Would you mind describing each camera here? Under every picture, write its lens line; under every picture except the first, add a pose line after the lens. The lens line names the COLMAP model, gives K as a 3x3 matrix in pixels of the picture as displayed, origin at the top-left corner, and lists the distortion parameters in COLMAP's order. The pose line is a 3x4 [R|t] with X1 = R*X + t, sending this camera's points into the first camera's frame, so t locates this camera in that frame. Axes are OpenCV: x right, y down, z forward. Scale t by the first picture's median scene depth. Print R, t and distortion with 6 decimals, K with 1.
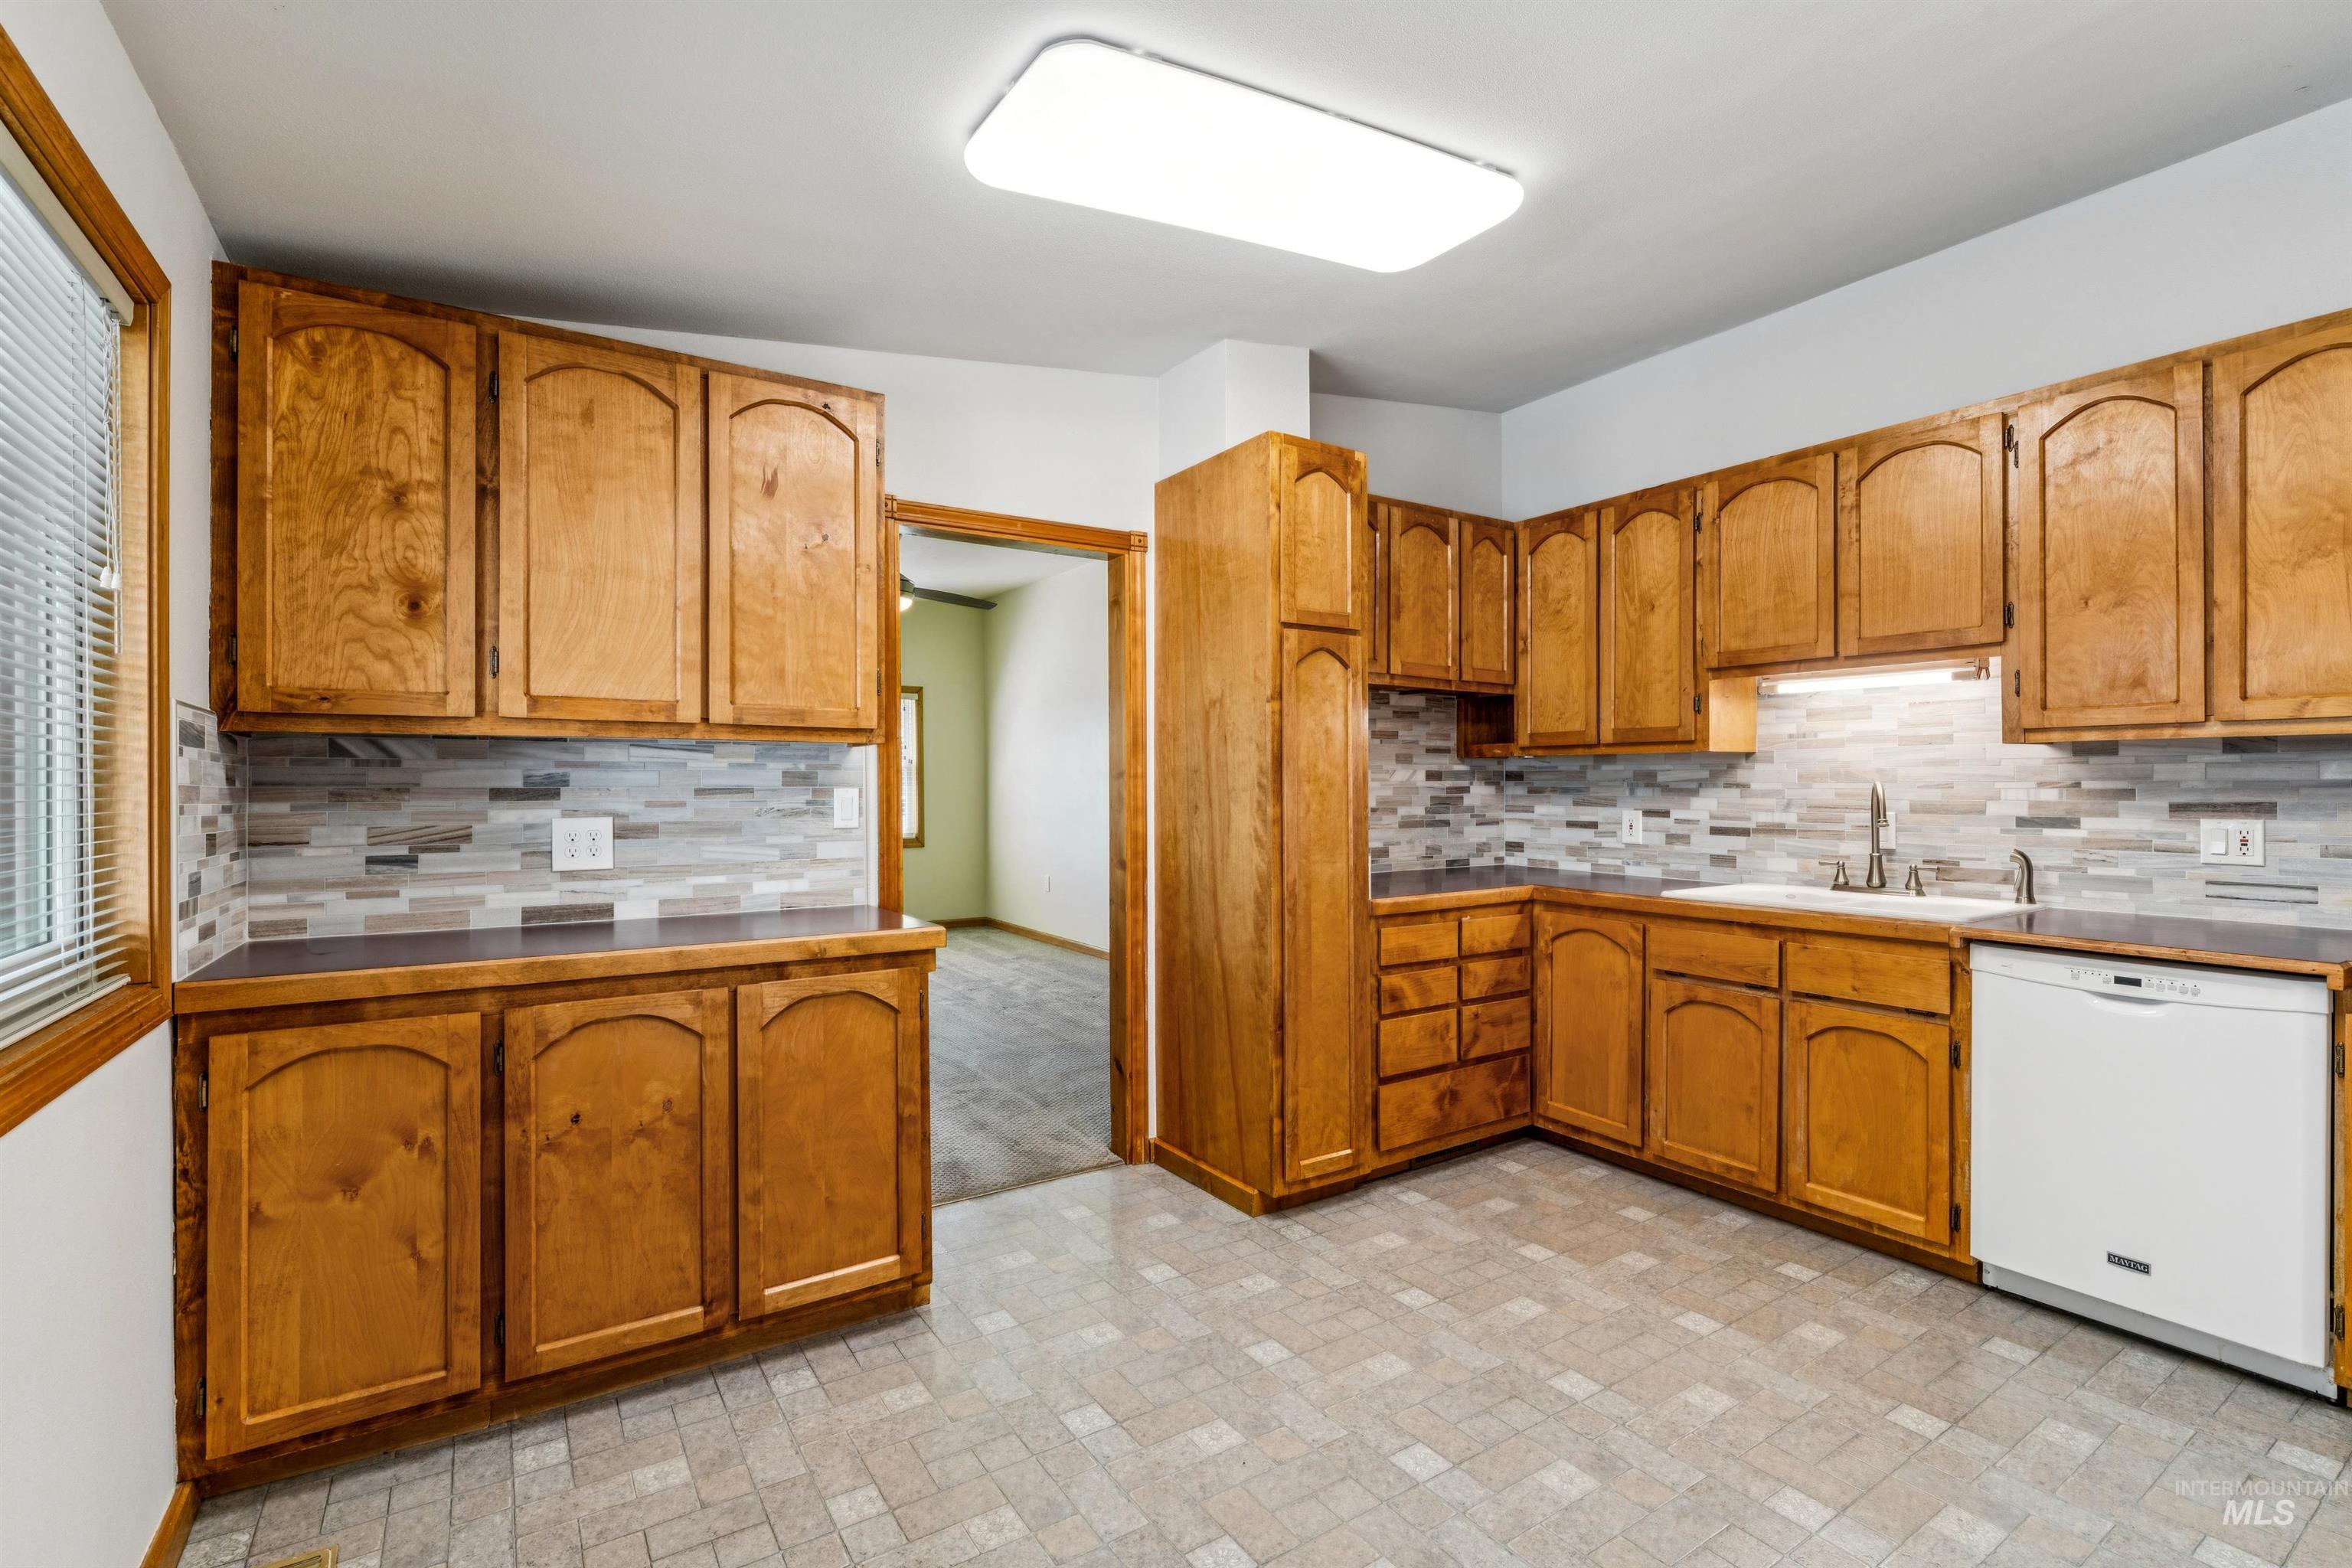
lens RADIAL K [[1068.3, 0, 1165.8], [0, 1068.3, 787.4], [0, 0, 1]] dist [0.000026, -0.000044]
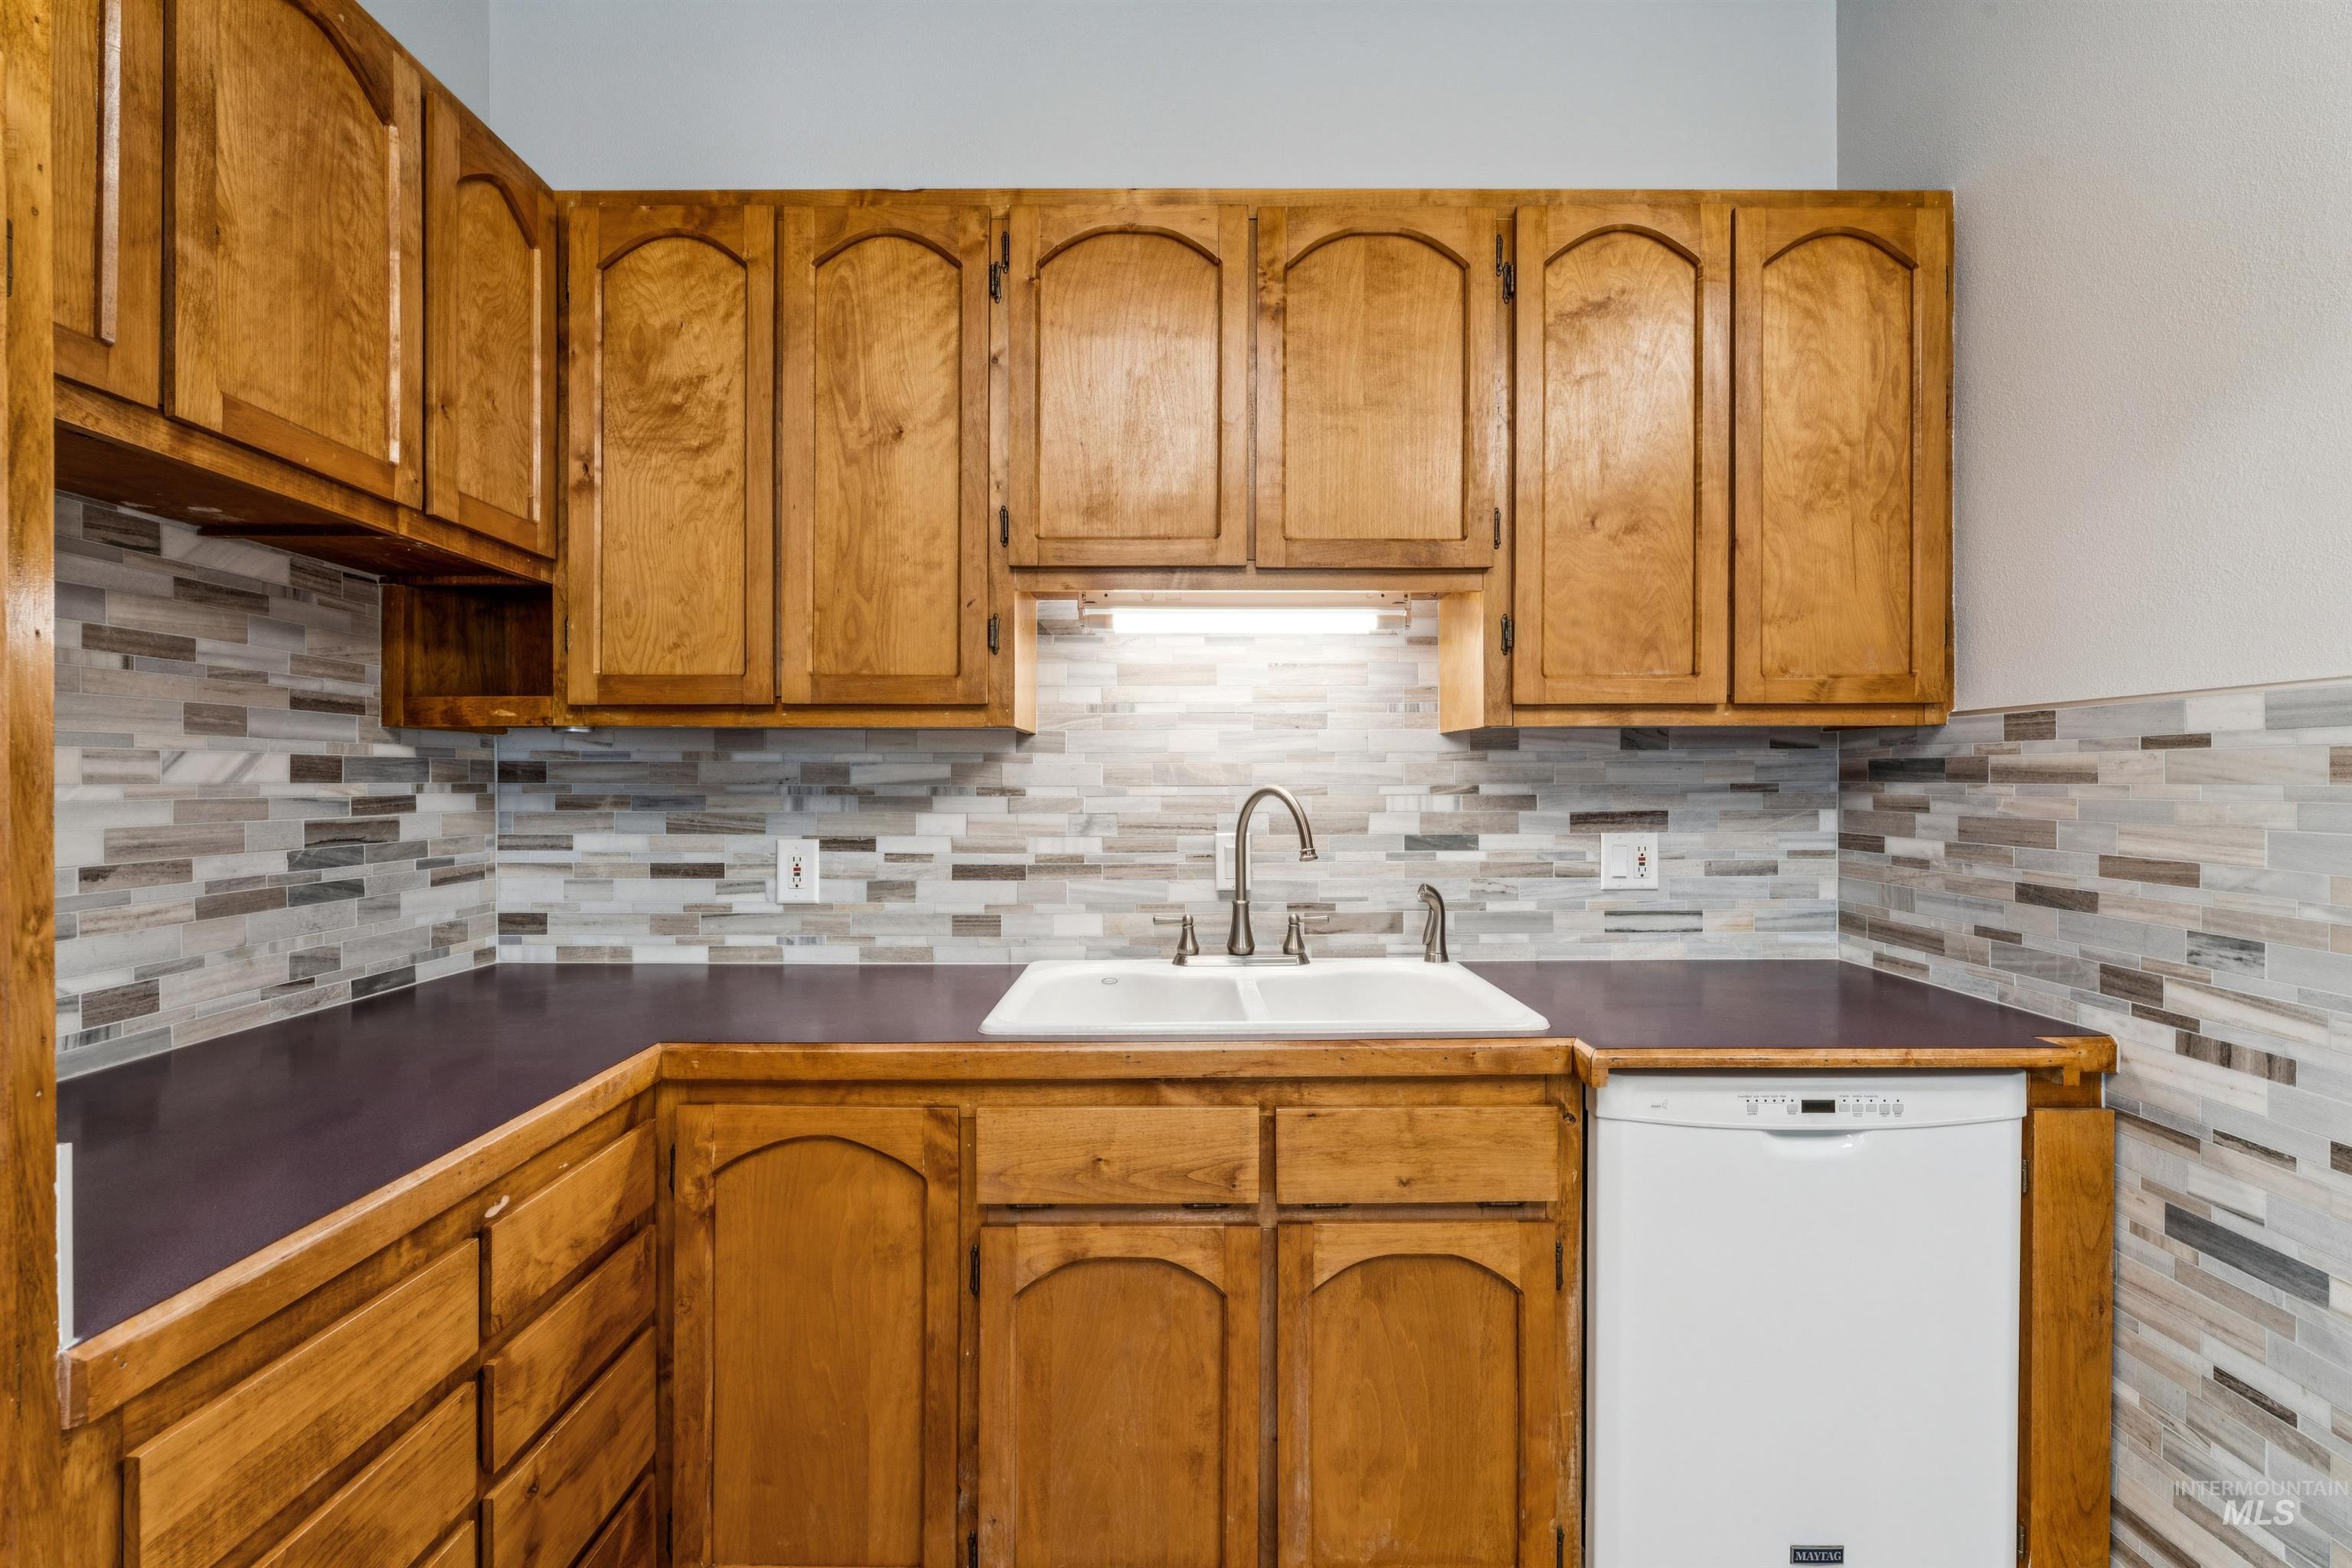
lens RADIAL K [[1014.1, 0, 1170.3], [0, 1014.1, 780.6], [0, 0, 1]] dist [-0.006002, 0.001462]
pose [[0.533289, 0.002437, 0.845930, 0.139626], [0.003181, 0.999983, -0.004886, -0.005127], [-0.845927, 0.005297, 0.533272, 0.710531]]
